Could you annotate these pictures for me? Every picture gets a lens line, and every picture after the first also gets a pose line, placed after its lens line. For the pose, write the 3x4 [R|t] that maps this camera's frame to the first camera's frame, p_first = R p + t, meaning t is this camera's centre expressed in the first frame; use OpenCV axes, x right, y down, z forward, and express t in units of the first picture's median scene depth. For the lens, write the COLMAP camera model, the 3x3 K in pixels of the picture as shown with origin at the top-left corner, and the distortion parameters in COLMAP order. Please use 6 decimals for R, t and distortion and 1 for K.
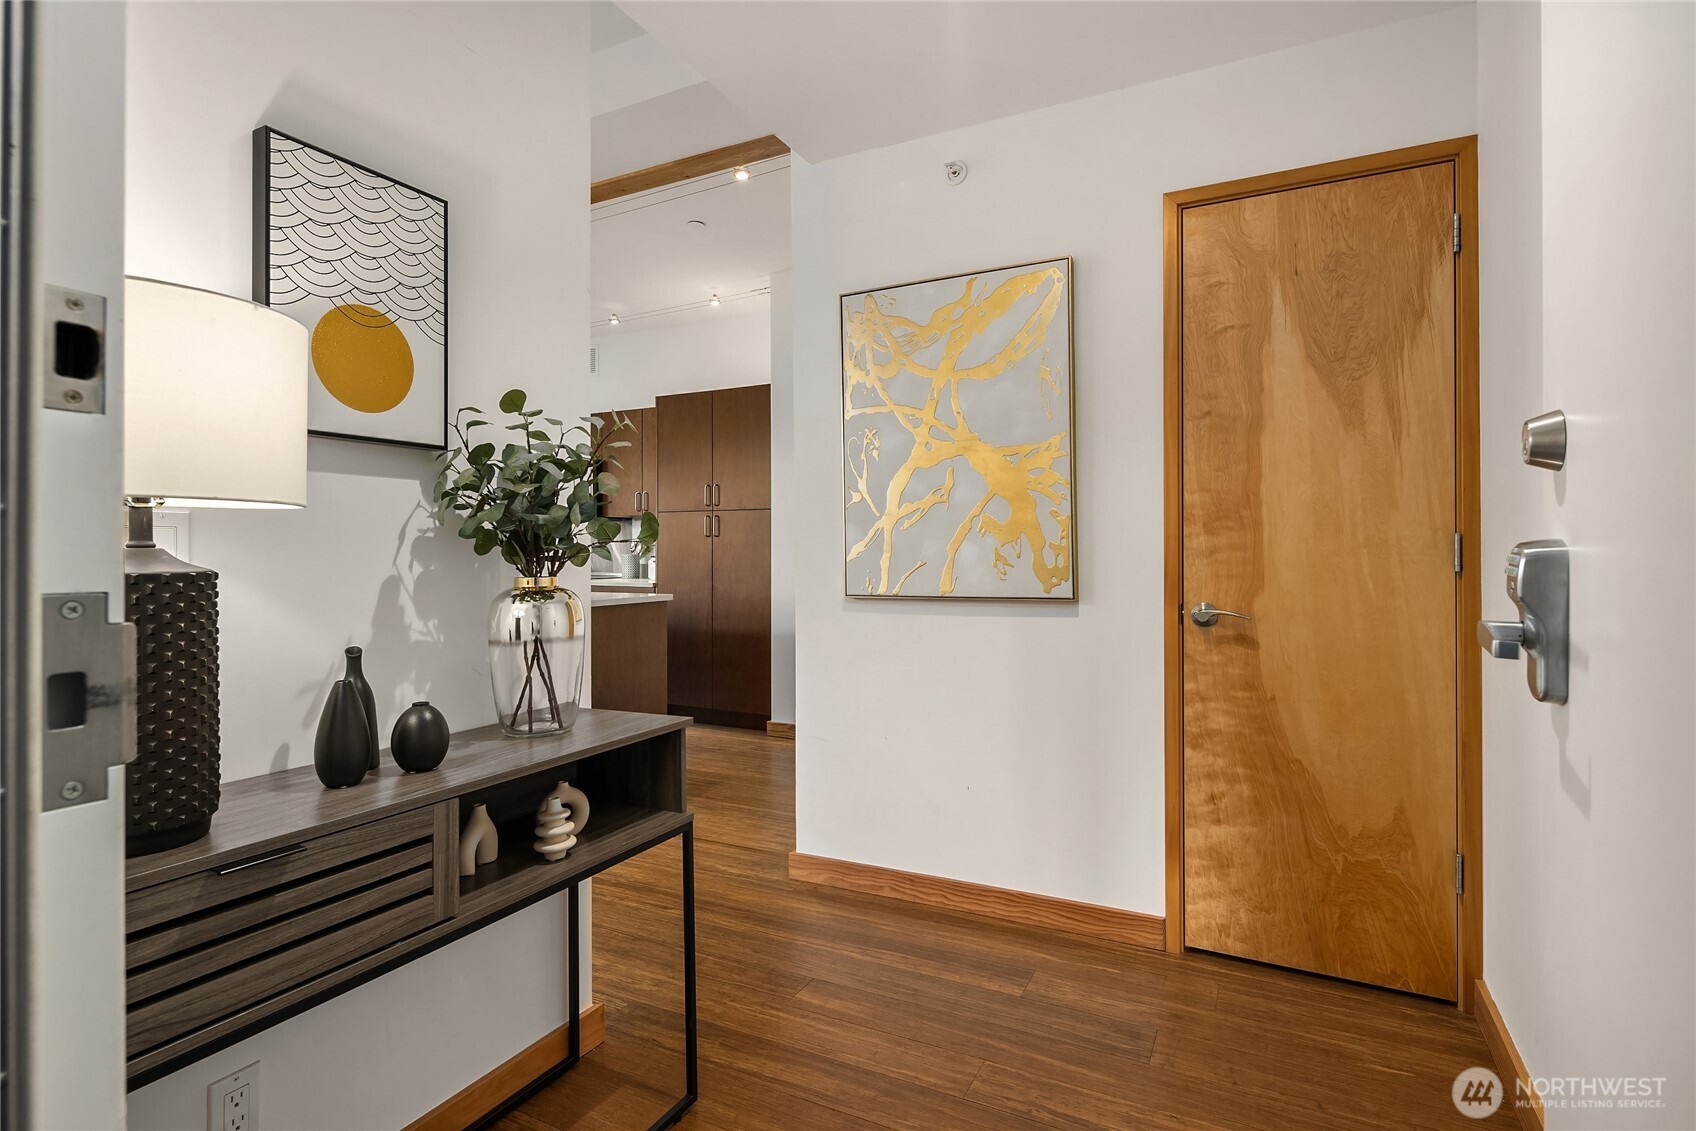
lens RADIAL K [[840.6, 0, 843.2], [0, 840.6, 550.6], [0, 0, 1]] dist [-0.001306, -0.000955]
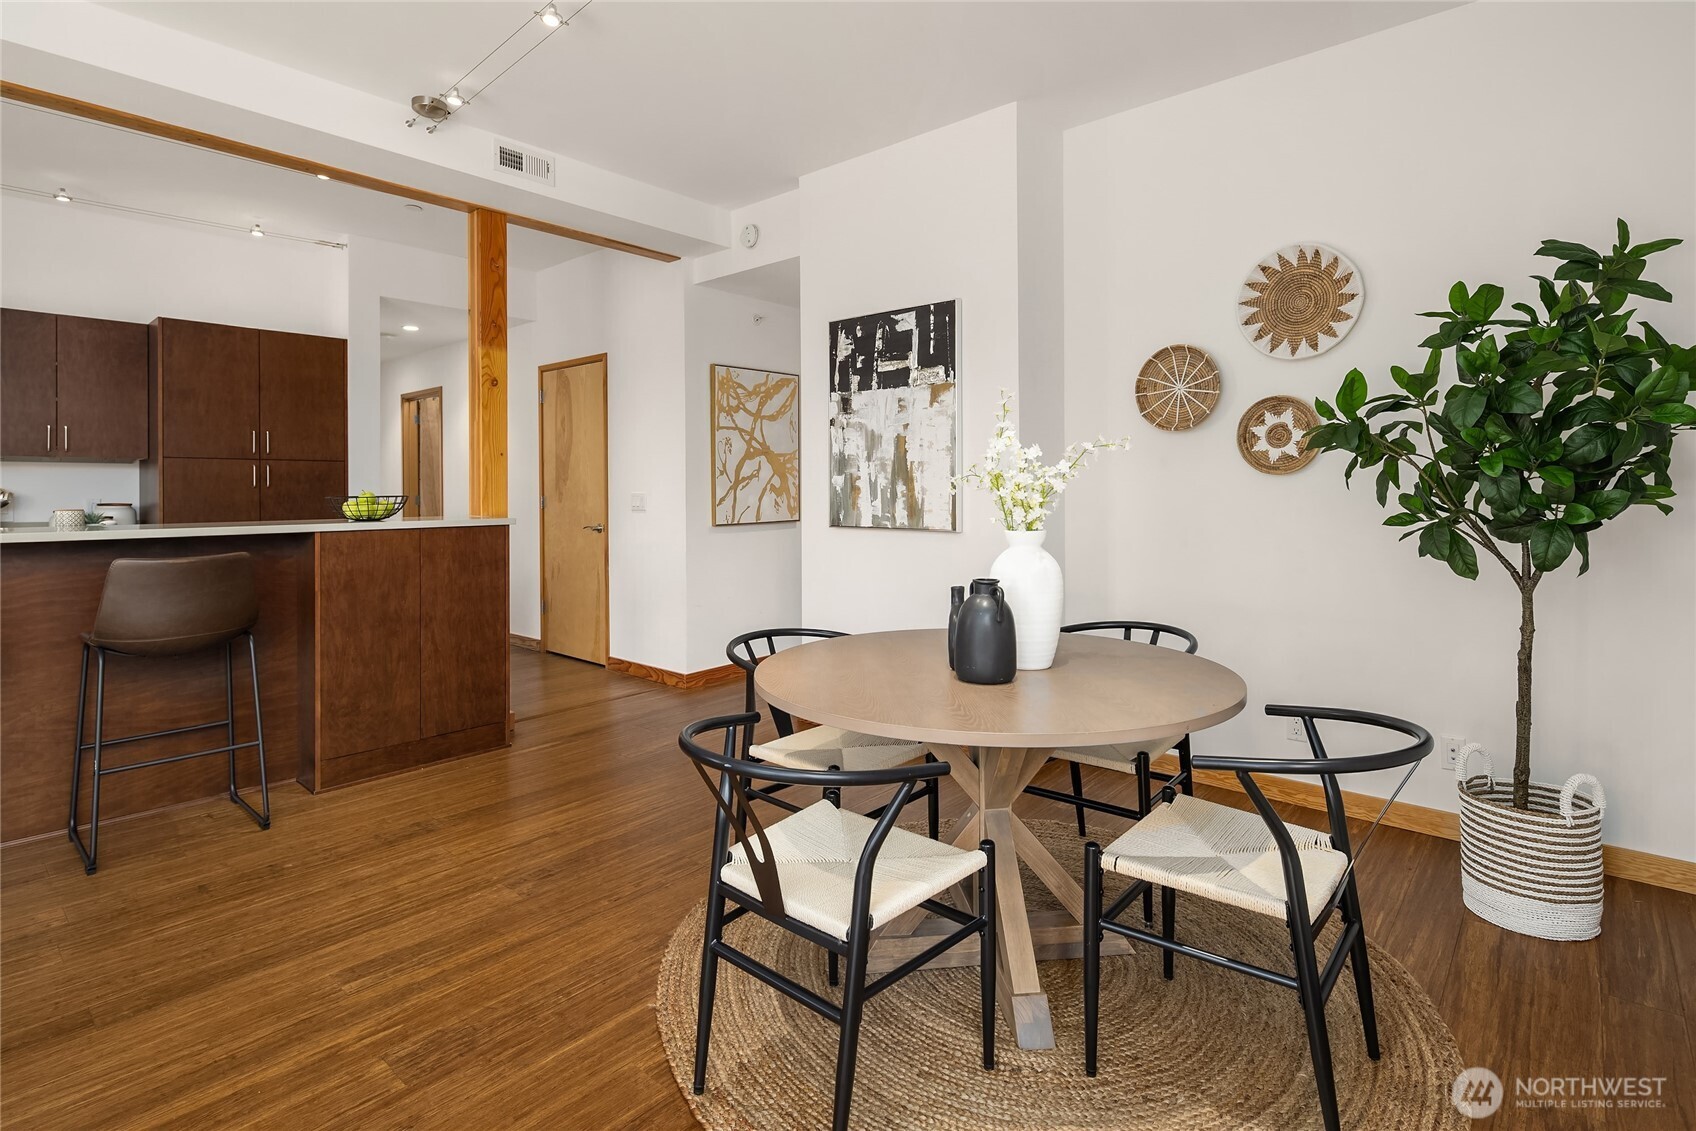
lens RADIAL K [[833.8, 0, 859.5], [0, 833.8, 490.1], [0, 0, 1]] dist [0.001888, 0.000003]
pose [[0.231363, 0.001726, 0.972866, -0.958649], [-0.002433, 0.999996, -0.001195, -0.011590], [-0.972864, -0.002091, 0.231366, 0.139414]]
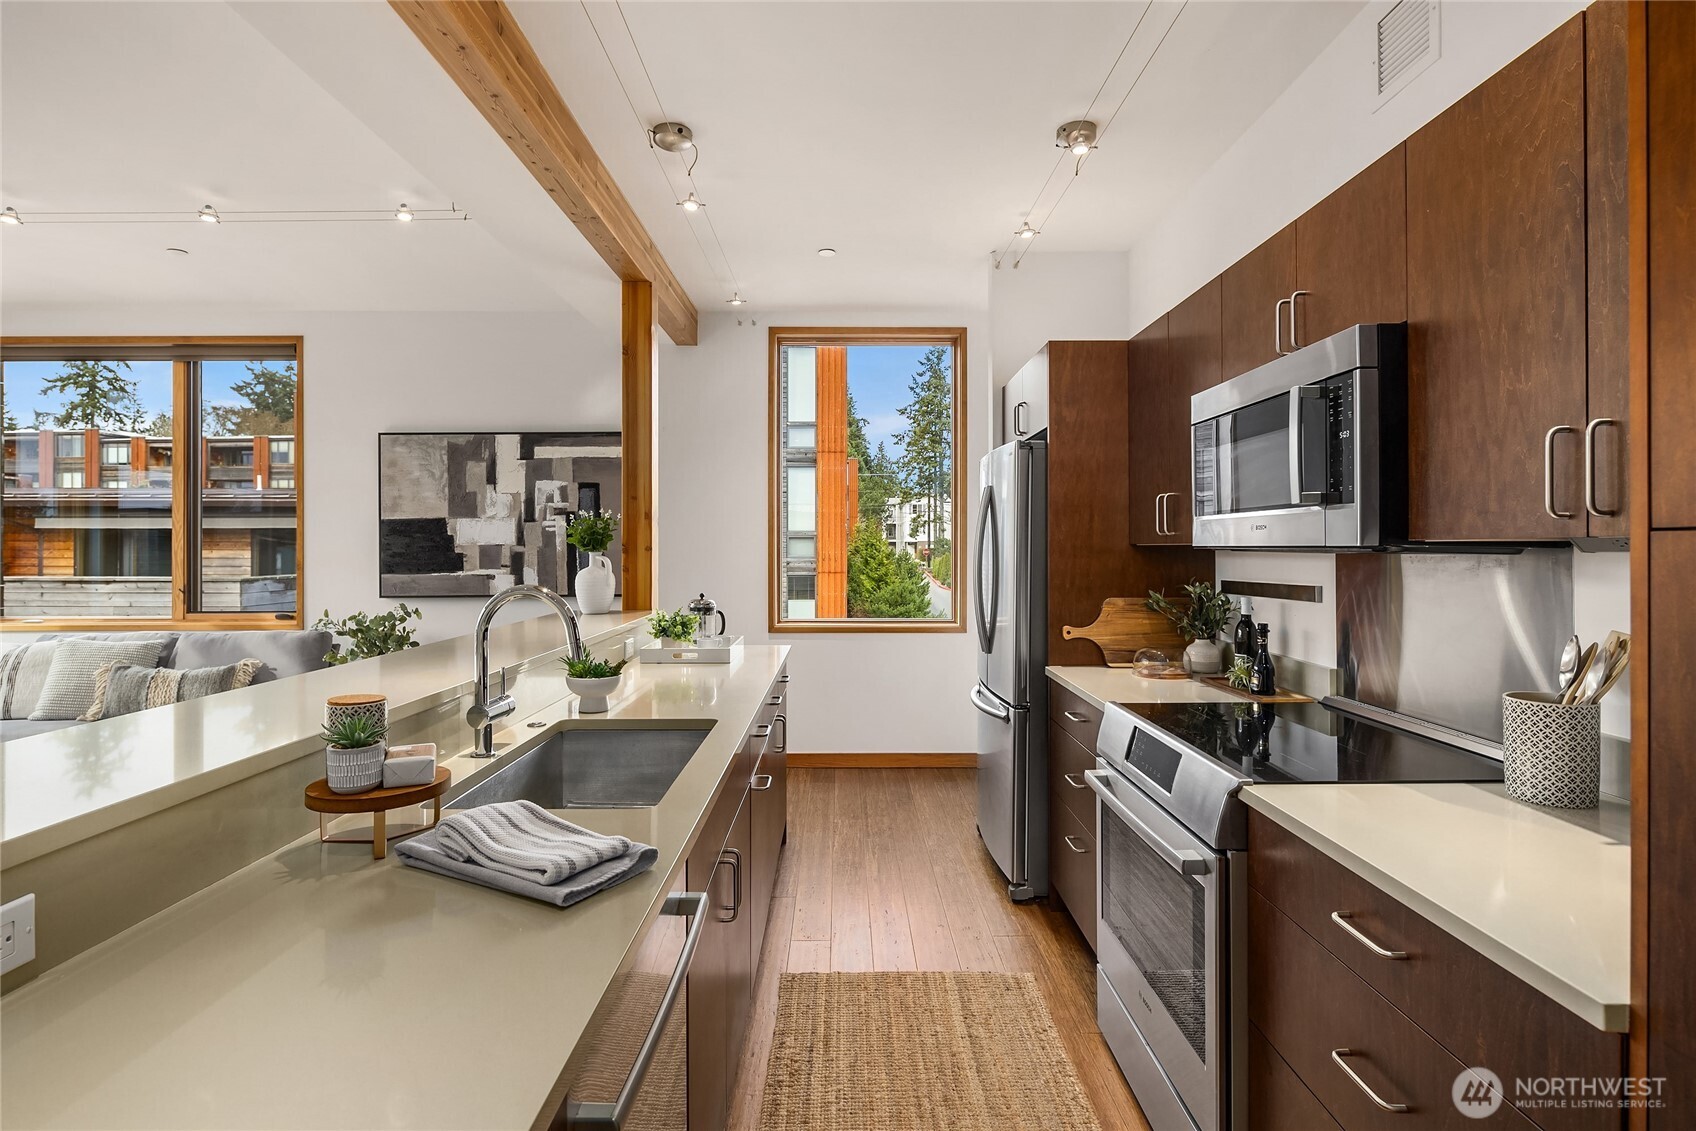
lens RADIAL K [[821.2, 0, 853.2], [0, 821.2, 549.9], [0, 0, 1]] dist [0.000195, -0.002183]
pose [[0.472771, 0.006258, -0.881163, -0.168432], [0.000100, 0.999974, 0.007155, -0.044630], [0.881185, -0.003471, 0.472758, 0.892402]]
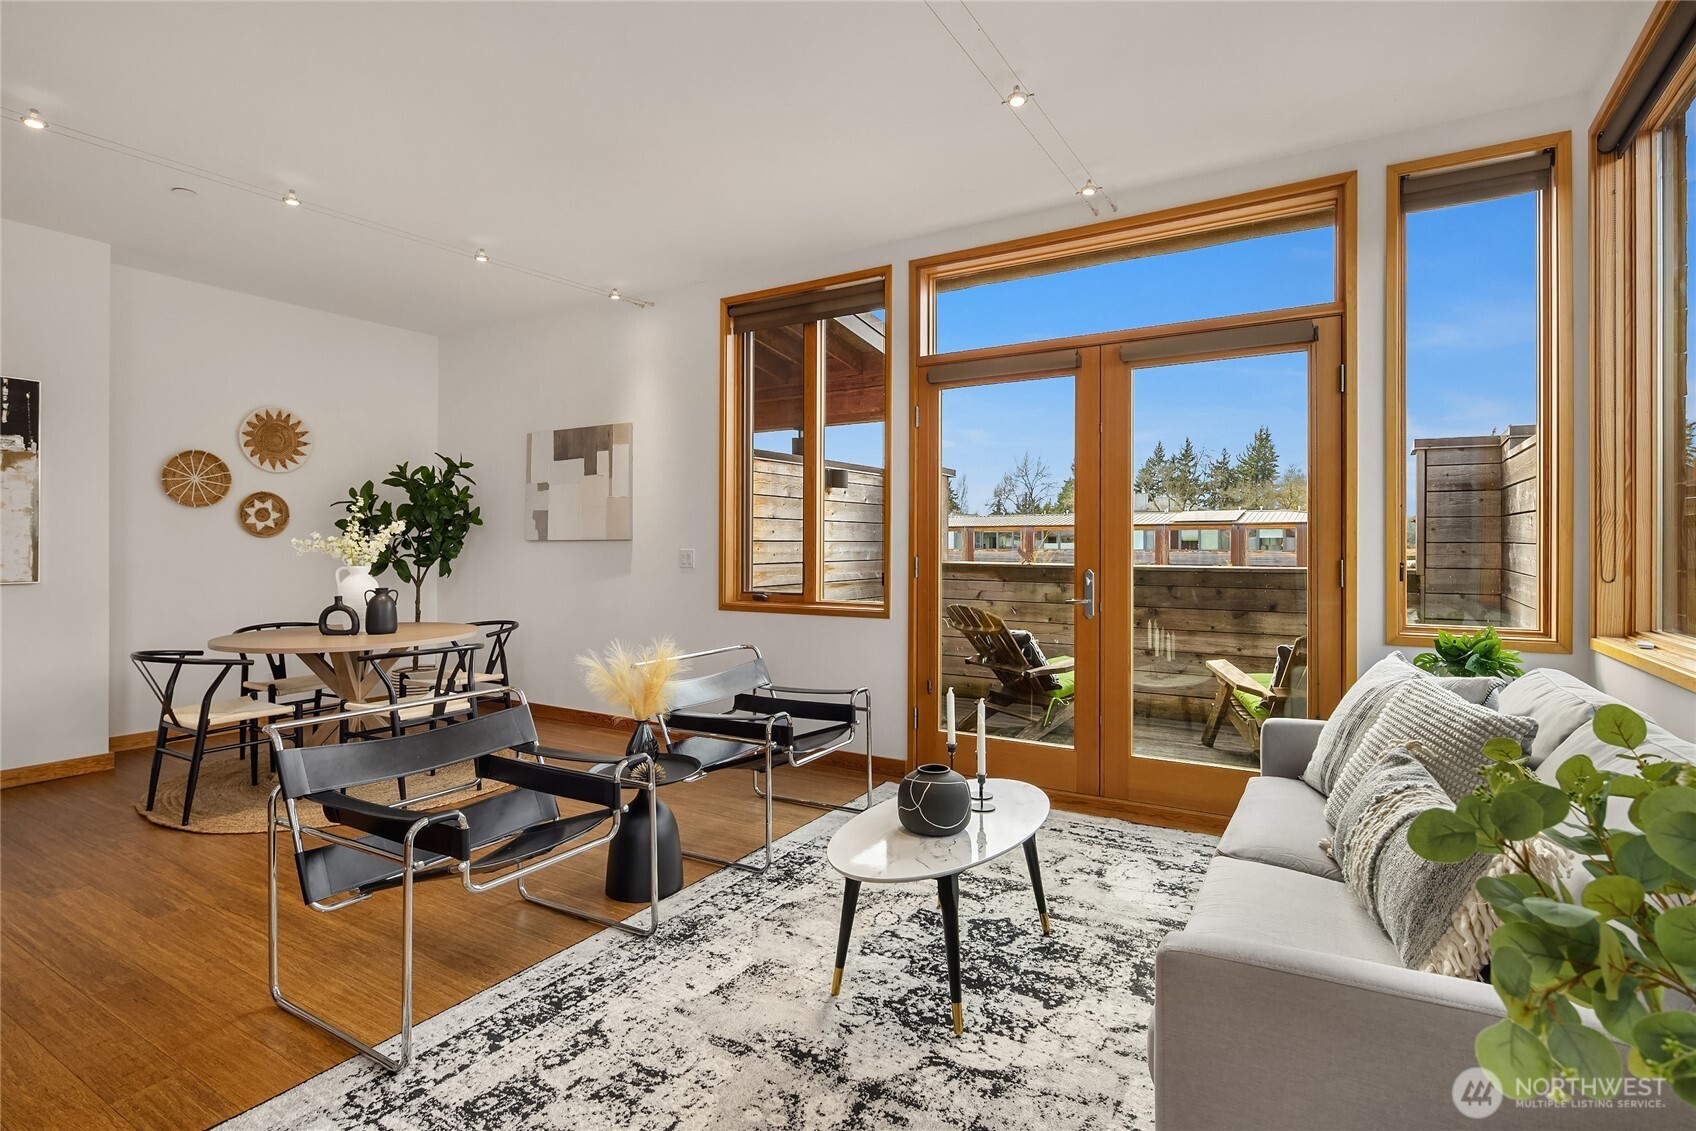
lens RADIAL K [[832.7, 0, 852.5], [0, 832.7, 546.3], [0, 0, 1]] dist [0.001818, -0.004486]
pose [[-0.997738, 0.003083, 0.067150, -1.105730], [0.002886, 0.999991, -0.003038, -0.008019], [-0.067159, -0.002837, -0.997738, 1.010671]]
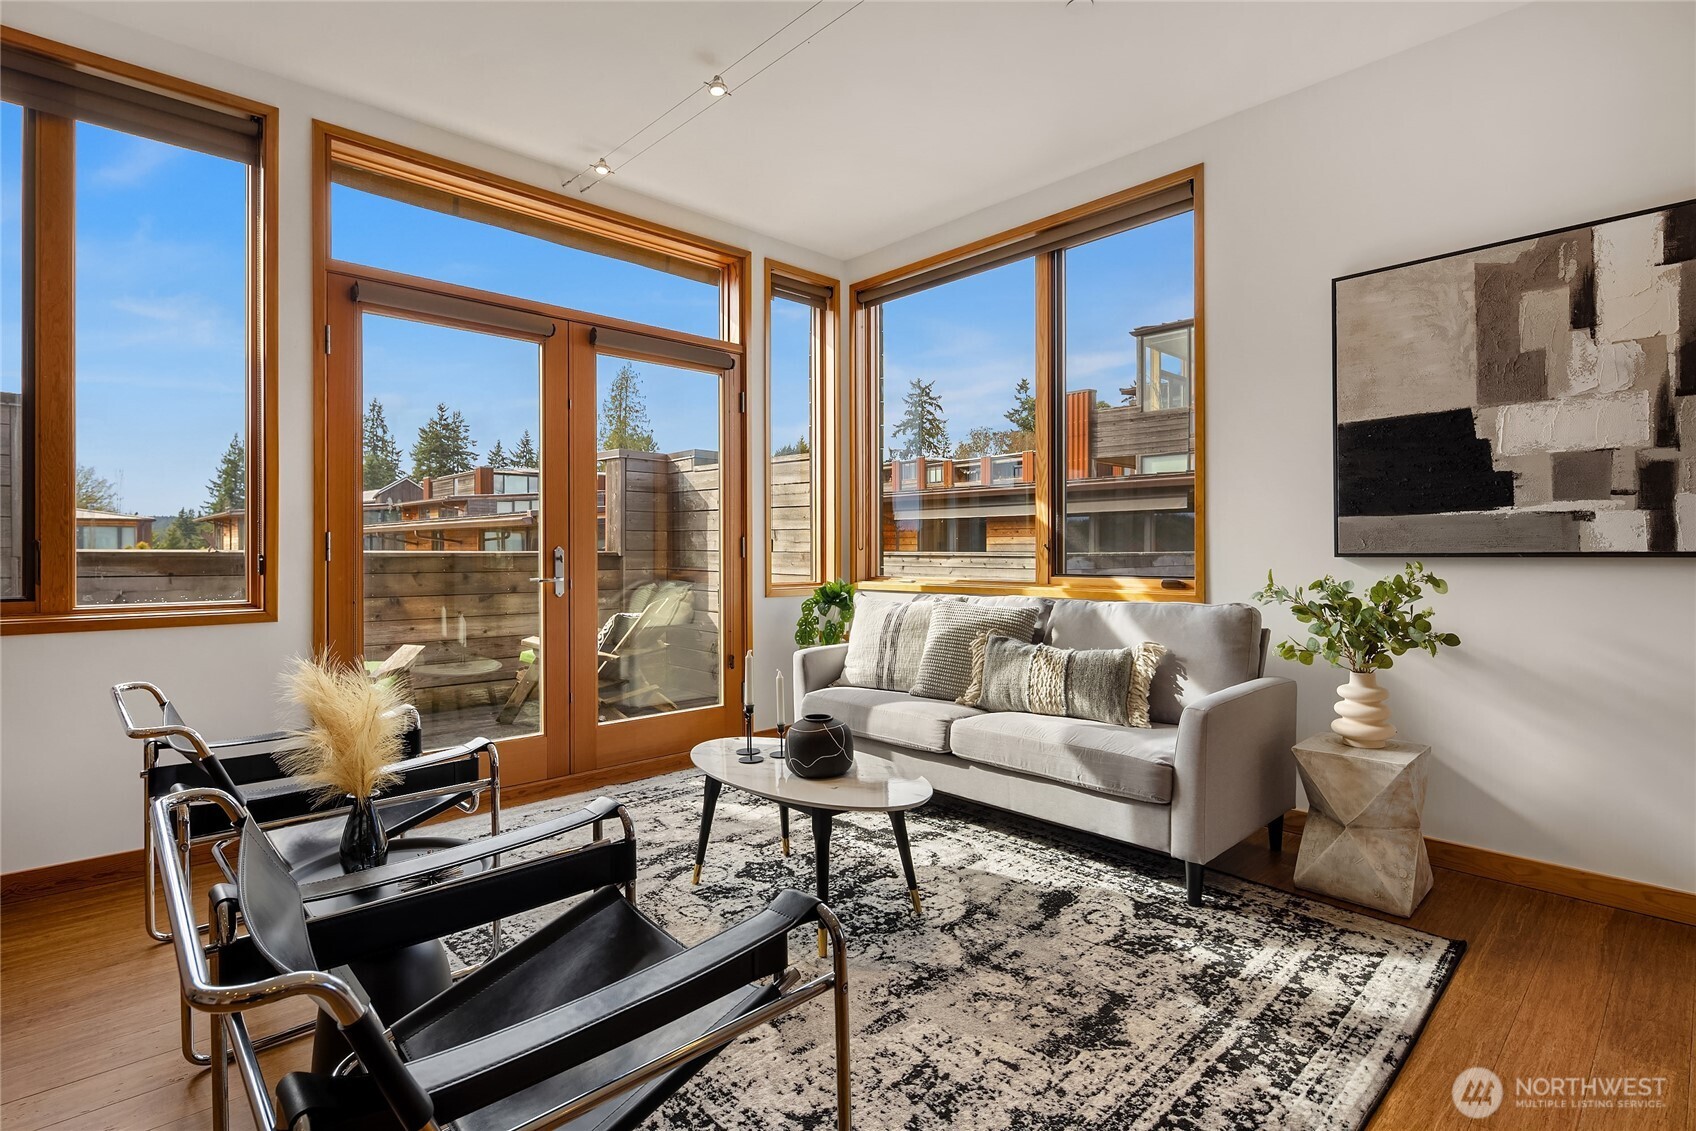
lens RADIAL K [[821.2, 0, 853.2], [0, 821.2, 549.9], [0, 0, 1]] dist [0.000195, -0.002183]
pose [[-0.329640, 0.004433, -0.944096, -0.654397], [0.004241, 0.999986, 0.003215, 0.013666], [0.944097, -0.002944, -0.329654, 0.721063]]
